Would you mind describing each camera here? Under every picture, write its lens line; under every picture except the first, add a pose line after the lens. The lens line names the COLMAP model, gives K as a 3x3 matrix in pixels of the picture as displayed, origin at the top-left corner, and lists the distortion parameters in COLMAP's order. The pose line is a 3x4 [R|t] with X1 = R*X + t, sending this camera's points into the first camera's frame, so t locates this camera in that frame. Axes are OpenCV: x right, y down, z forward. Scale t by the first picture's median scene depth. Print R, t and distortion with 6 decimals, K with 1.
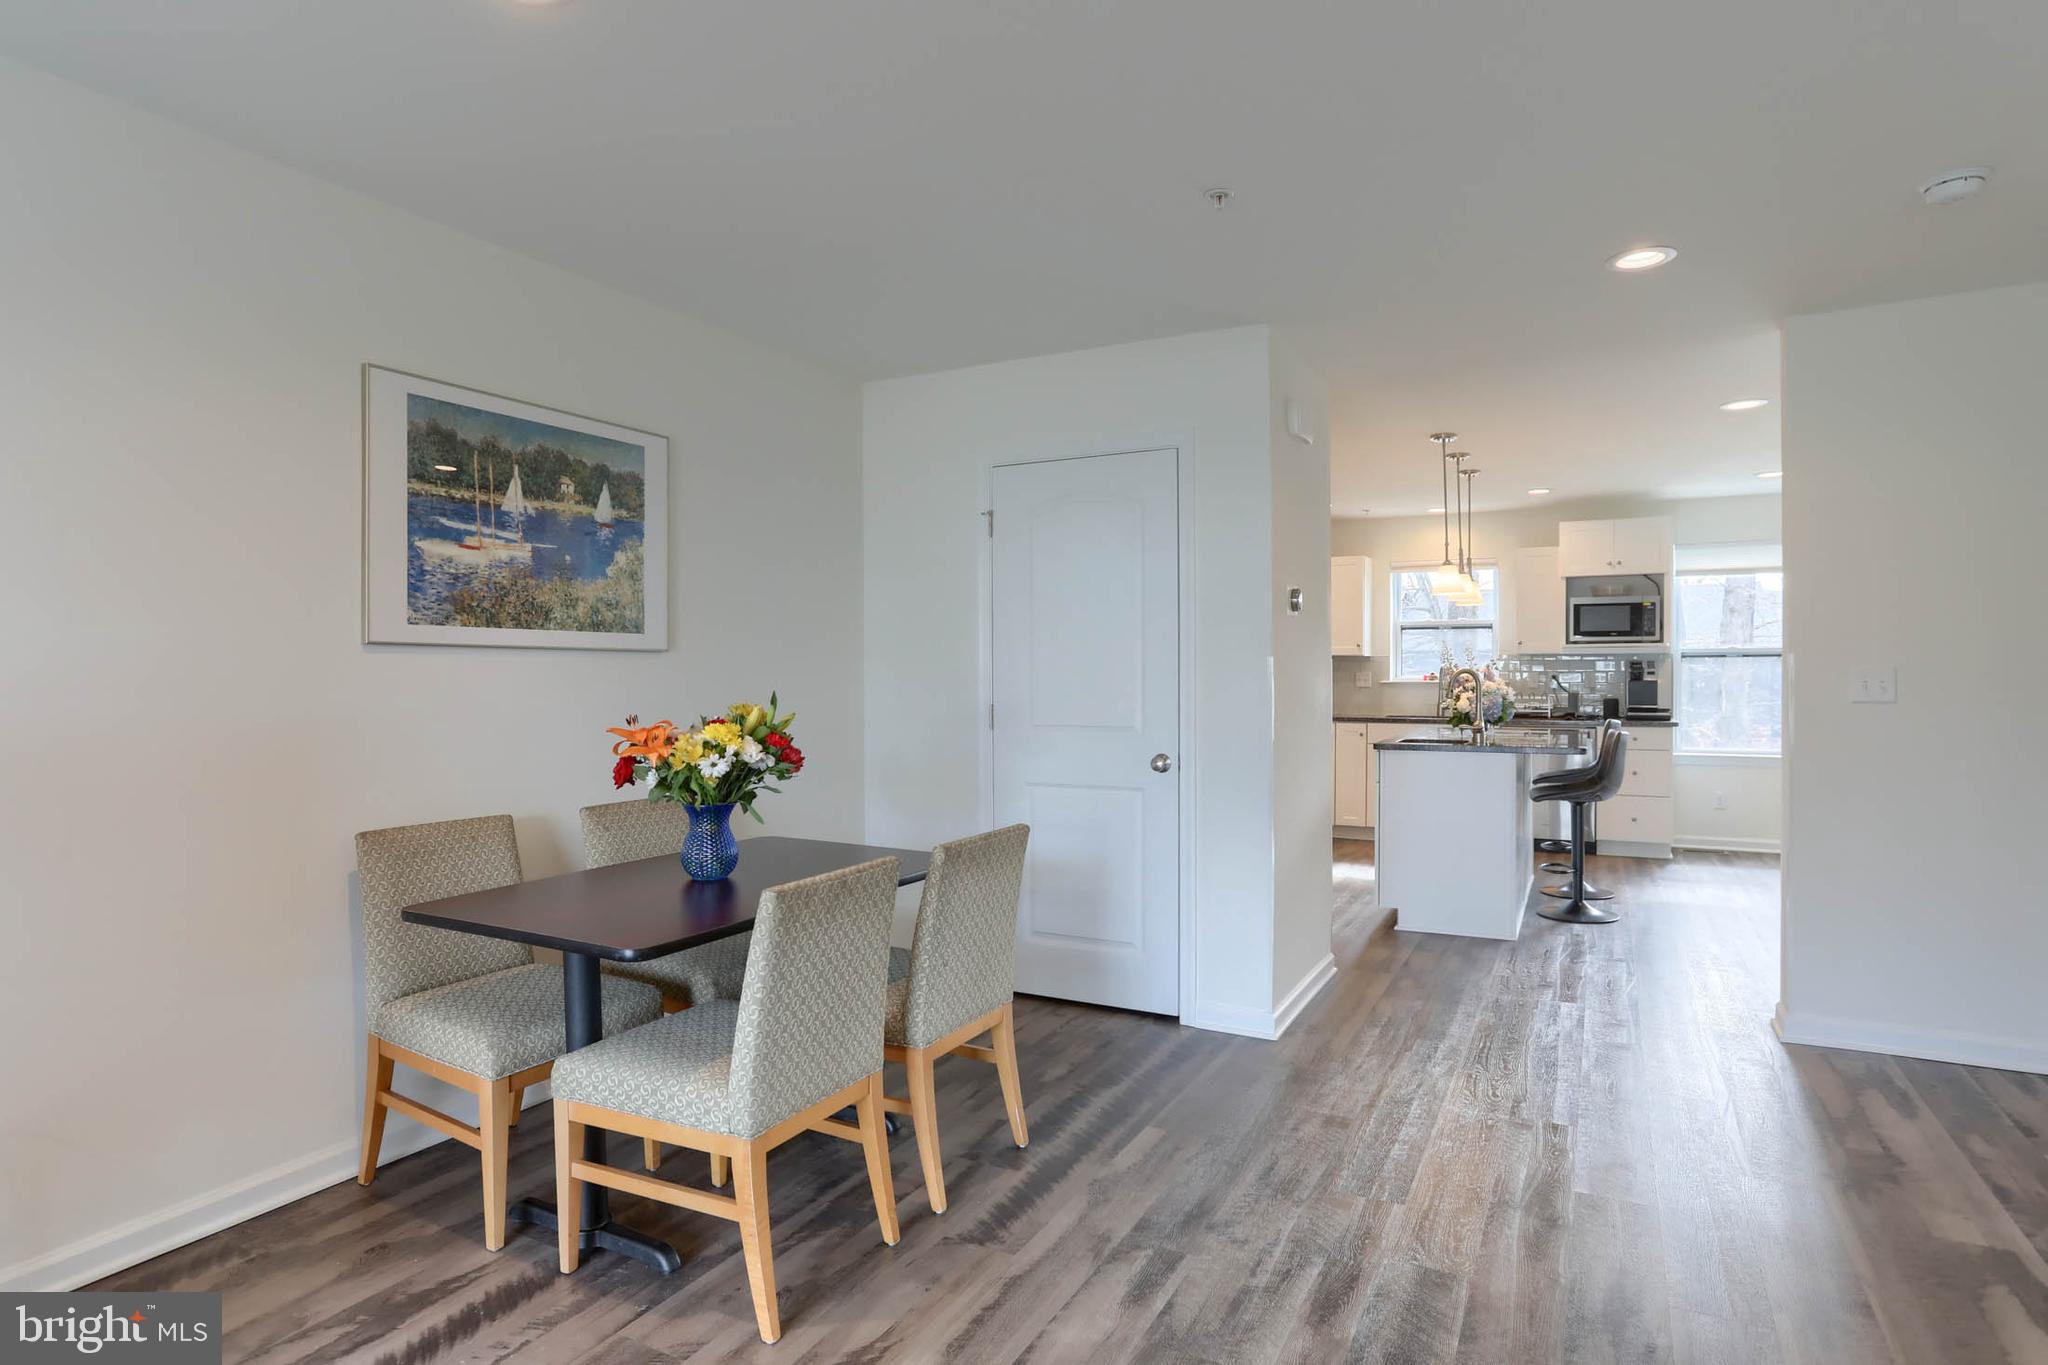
lens RADIAL K [[1099.1, 0, 1031.3], [0, 1099.1, 677.3], [0, 0, 1]] dist [-0.040114, 0.000527]
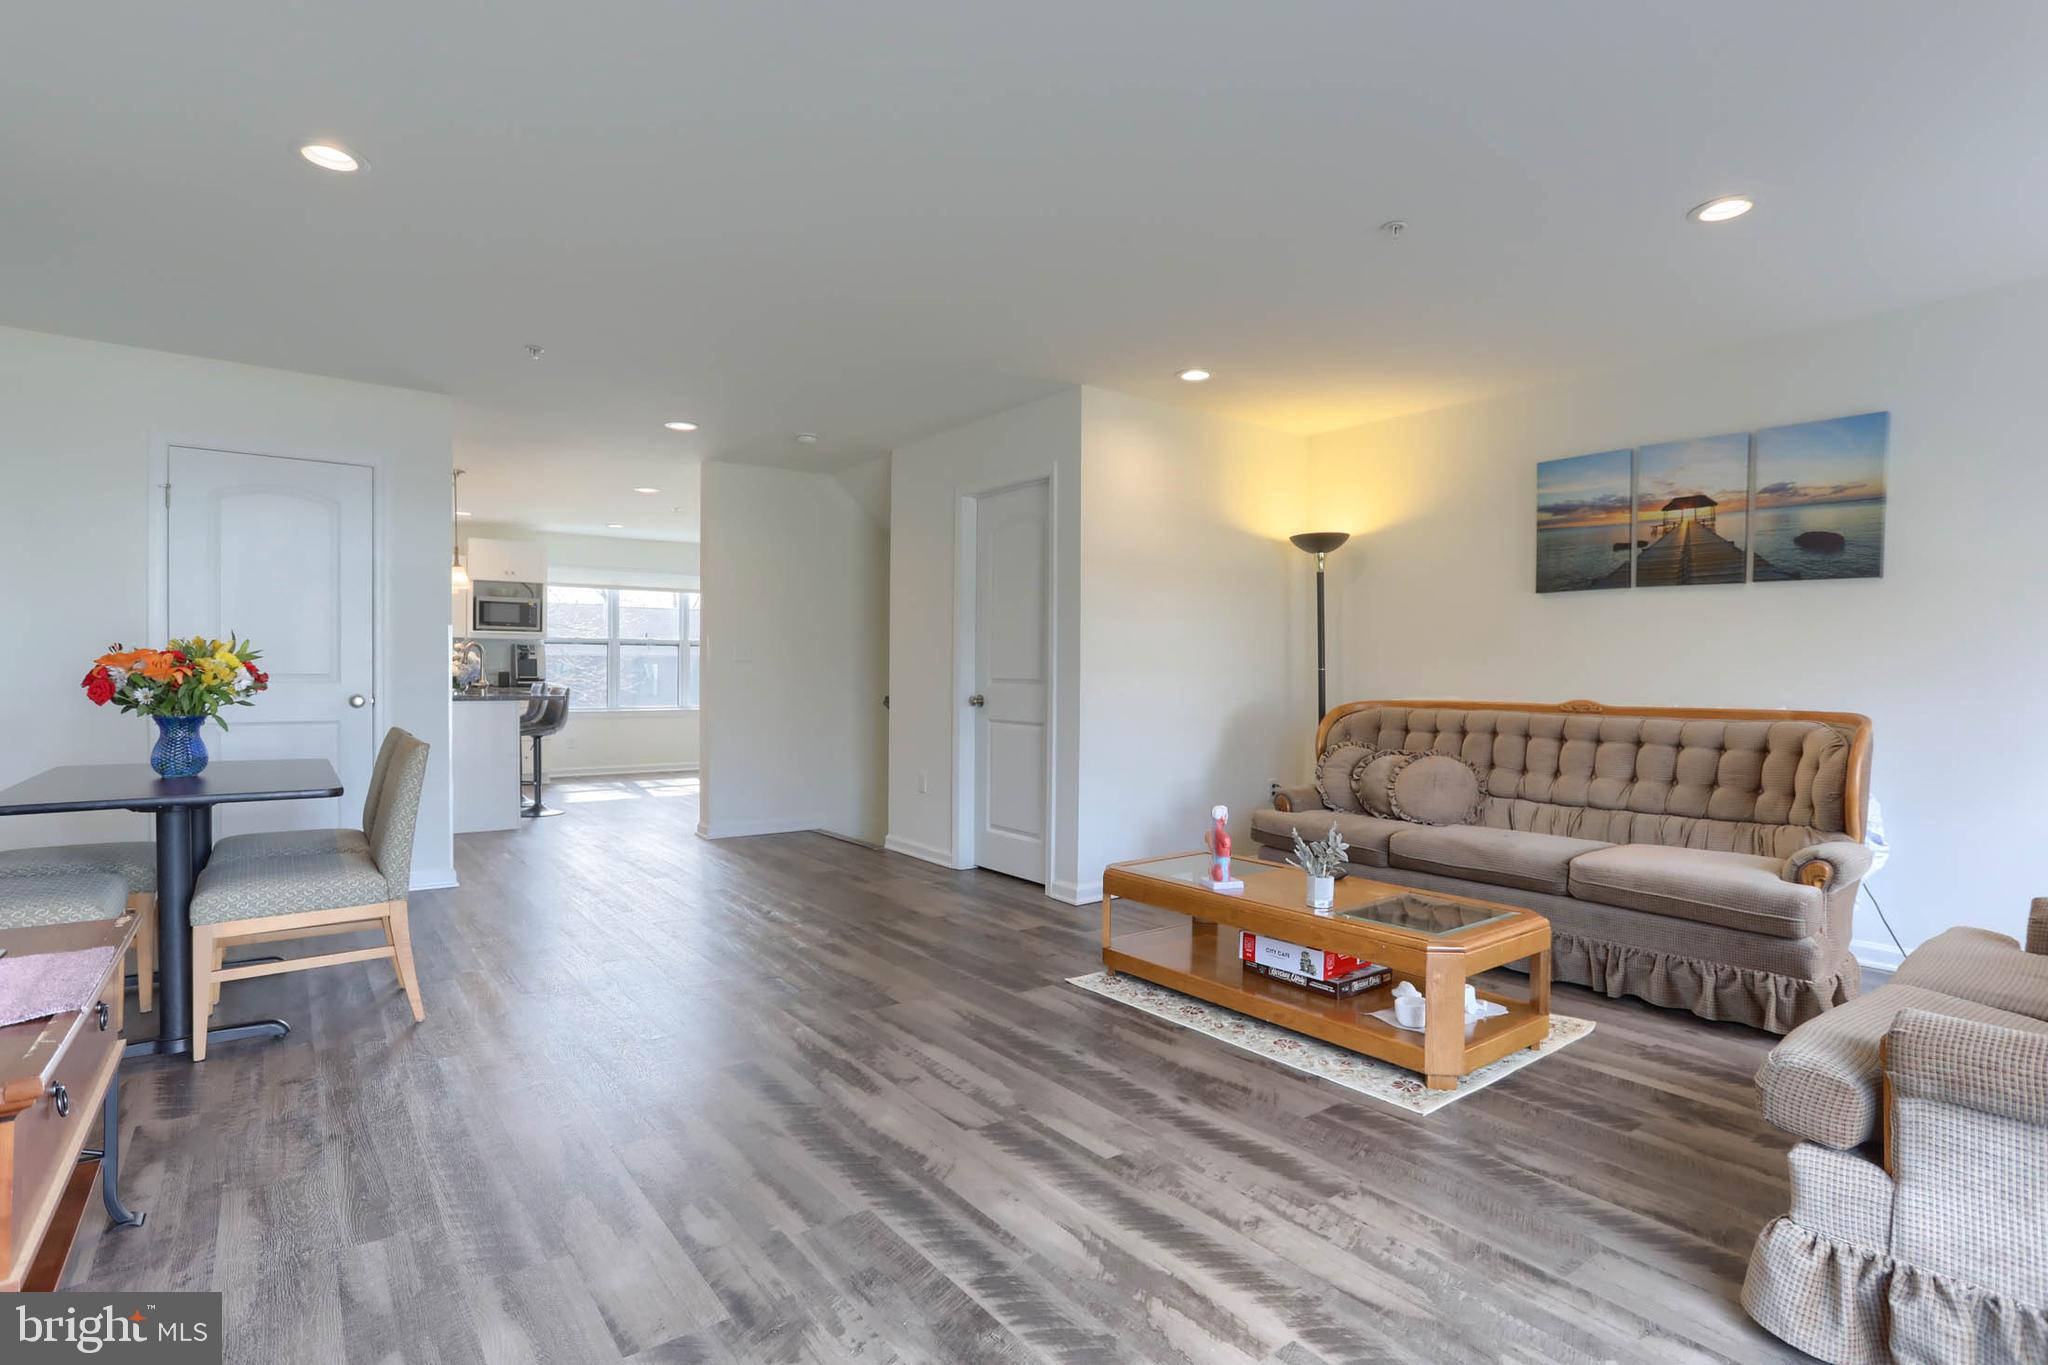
lens RADIAL K [[1012.9, 0, 1028.2], [0, 1012.9, 673.9], [0, 0, 1]] dist [-0.068604, 0.048278]
pose [[0.419250, 0.003972, 0.907862, -0.767928], [-0.003520, 0.999990, -0.002749, 0.054457], [-0.907864, -0.002044, 0.419260, -0.297619]]
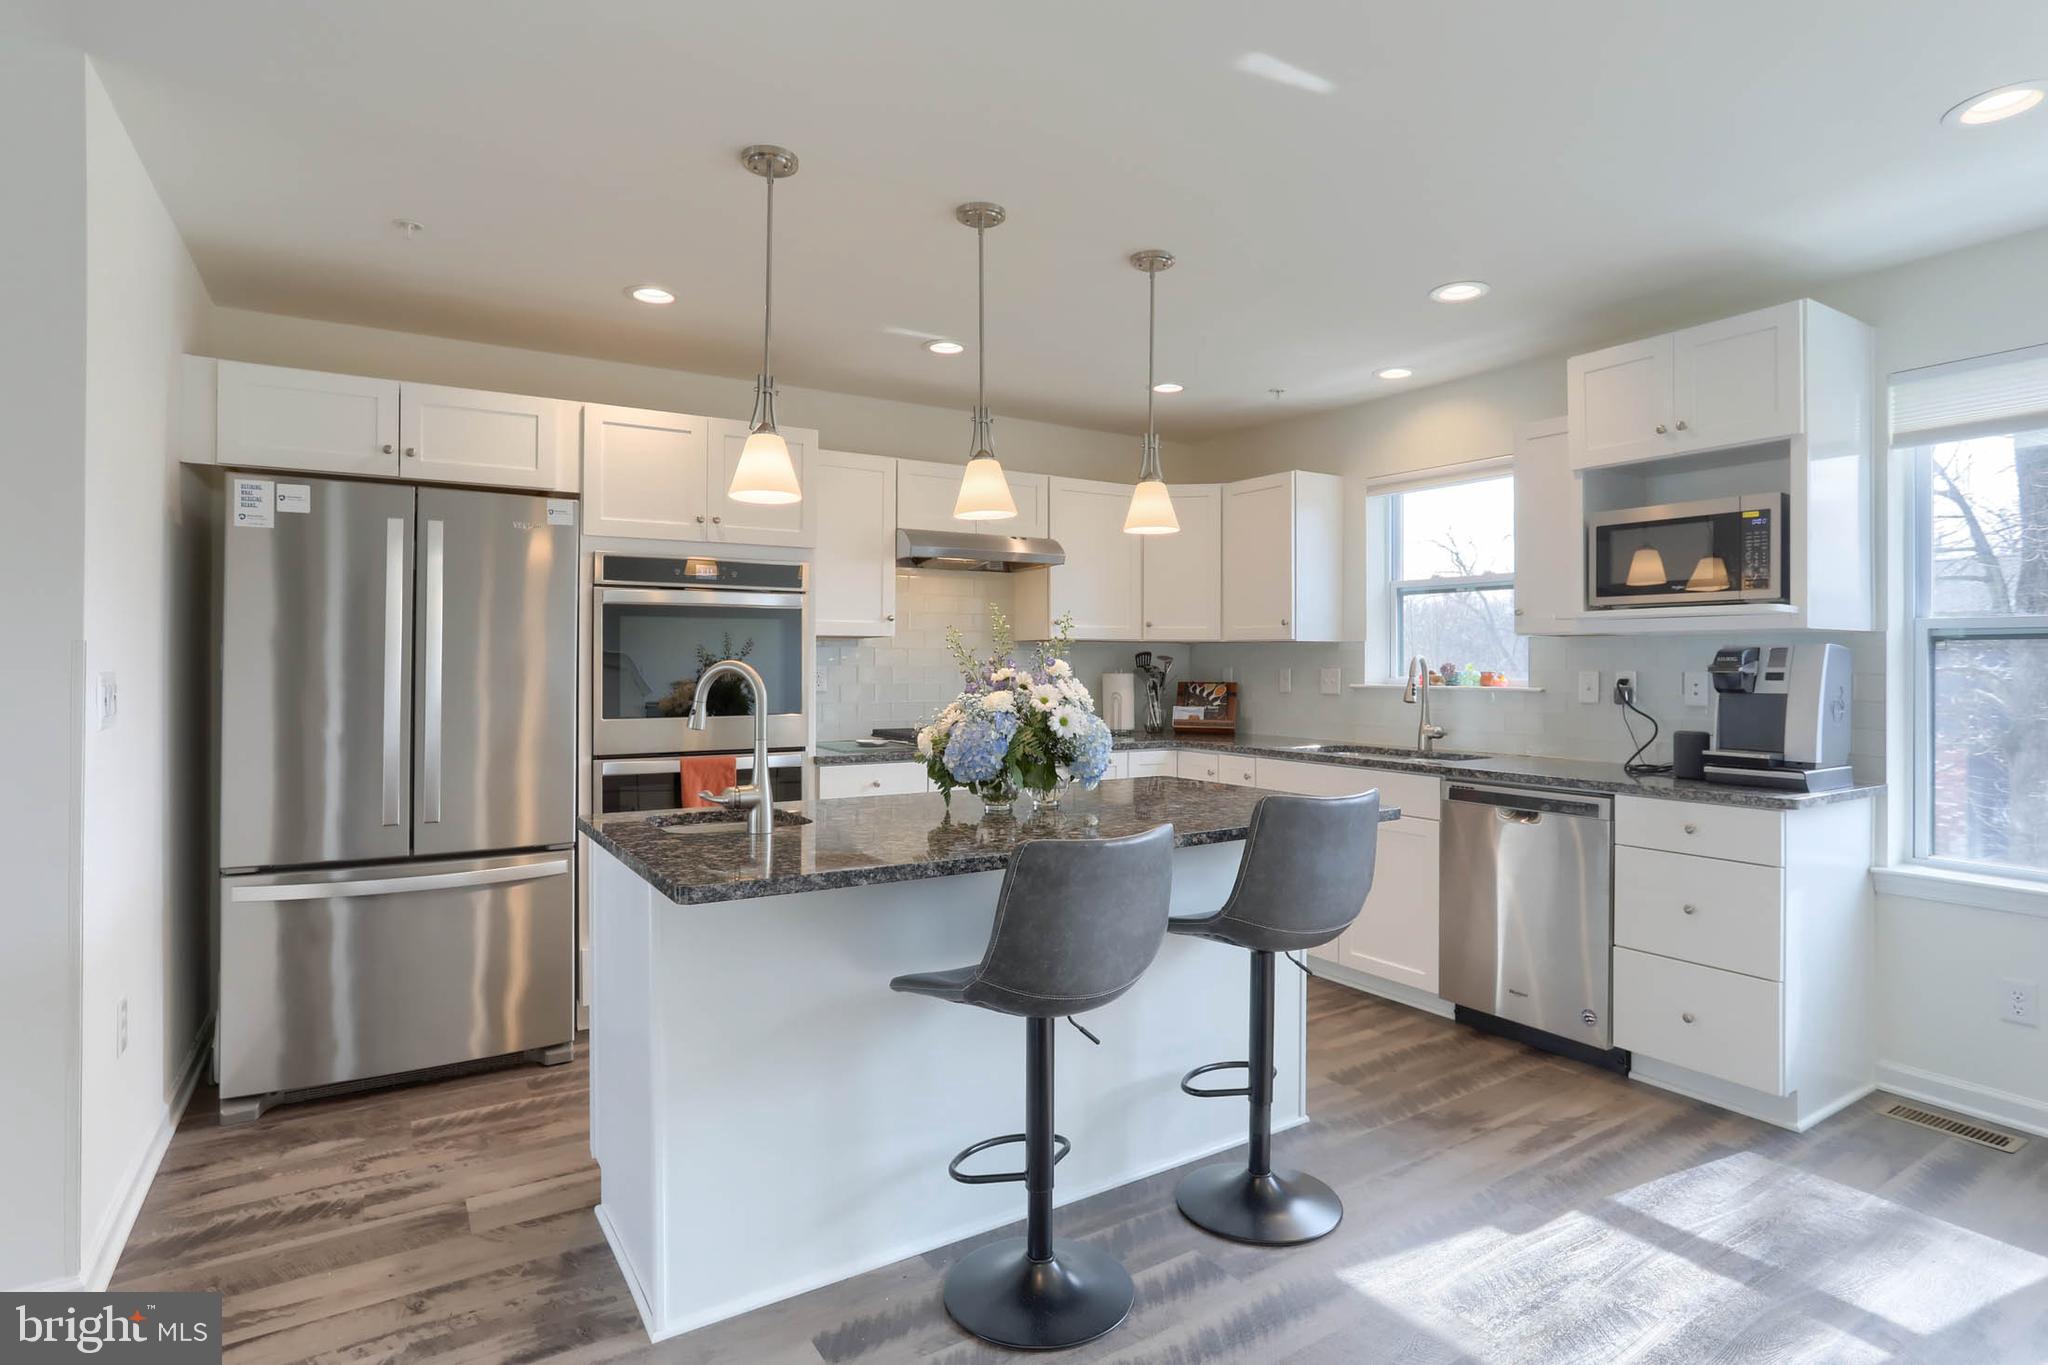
lens RADIAL K [[1046.5, 0, 1014.9], [0, 1046.5, 665.5], [0, 0, 1]] dist [-0.075008, 0.052625]
pose [[0.864360, 0.004651, -0.502852, 1.164787], [-0.006455, 0.999977, -0.001848, -0.012428], [0.502832, 0.004843, 0.864371, 1.141178]]
